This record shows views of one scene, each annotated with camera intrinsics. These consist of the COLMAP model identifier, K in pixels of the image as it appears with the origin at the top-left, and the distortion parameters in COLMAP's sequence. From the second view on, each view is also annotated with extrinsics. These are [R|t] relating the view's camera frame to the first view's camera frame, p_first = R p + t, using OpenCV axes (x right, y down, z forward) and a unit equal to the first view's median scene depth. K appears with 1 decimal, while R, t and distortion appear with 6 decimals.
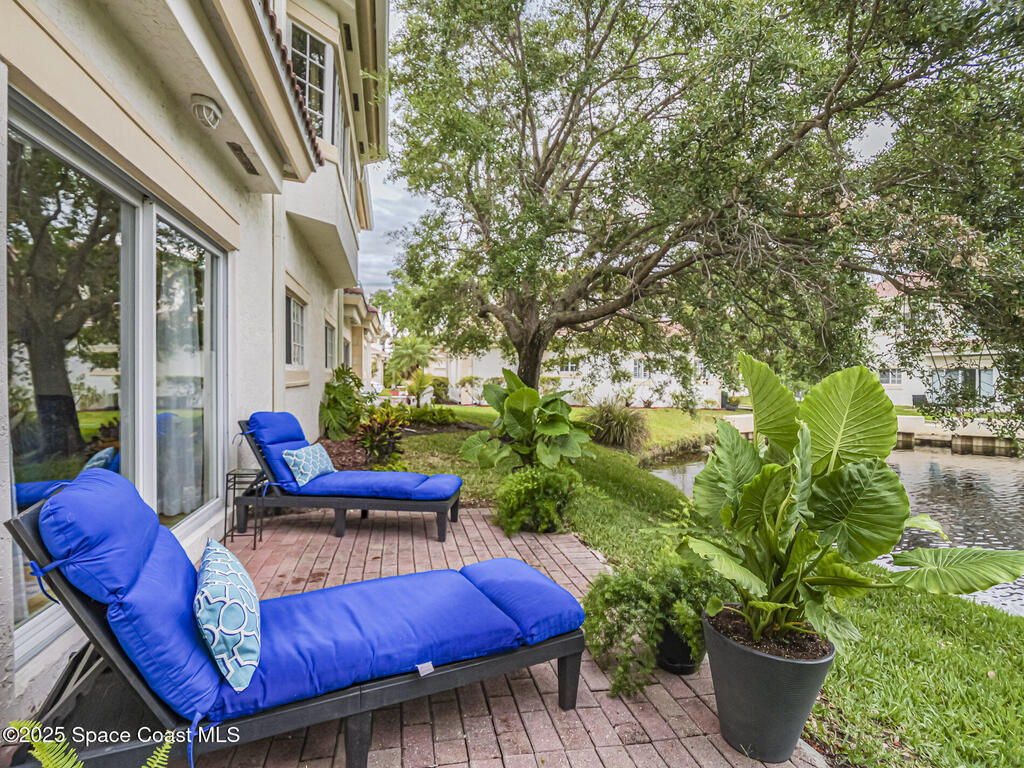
lens RADIAL K [[493.9, 0, 513.1], [0, 493.9, 373.6], [0, 0, 1]] dist [-0.015454, 0.000308]
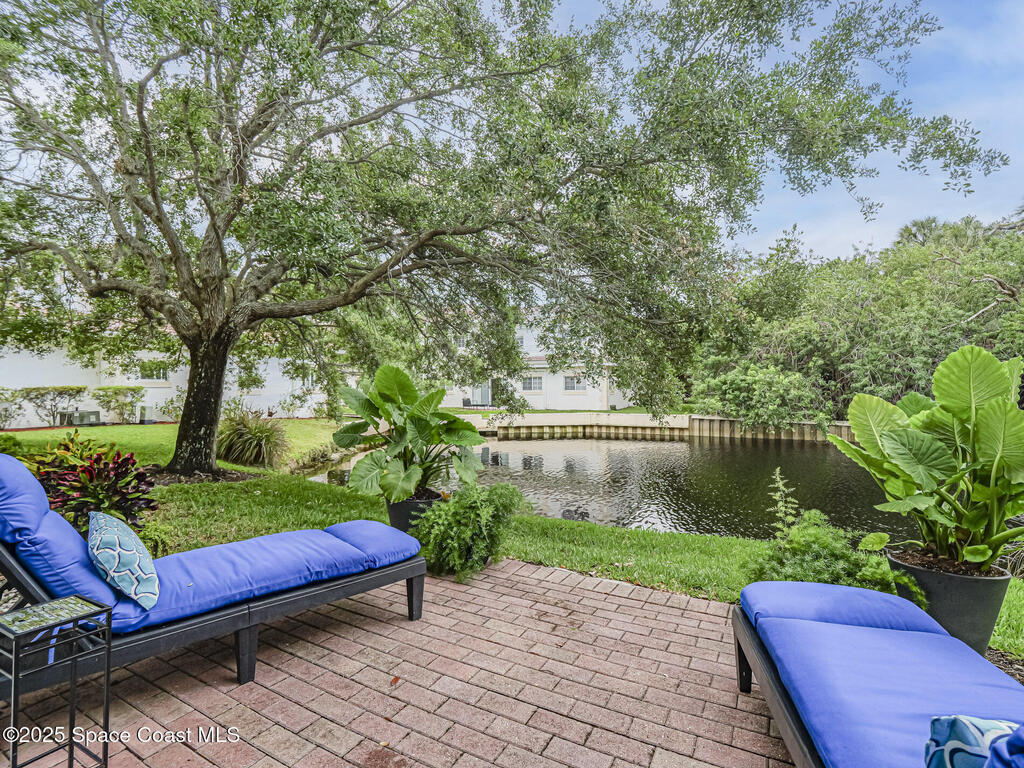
lens RADIAL K [[484.2, 0, 512.0], [0, 484.2, 384.0], [0, 0, 1]] dist [0.002268, 0.000030]
pose [[0.678640, -0.002997, 0.734465, -0.192749], [0.001569, 0.999995, 0.002631, 0.006621], [-0.734469, -0.000633, 0.678642, 0.161924]]
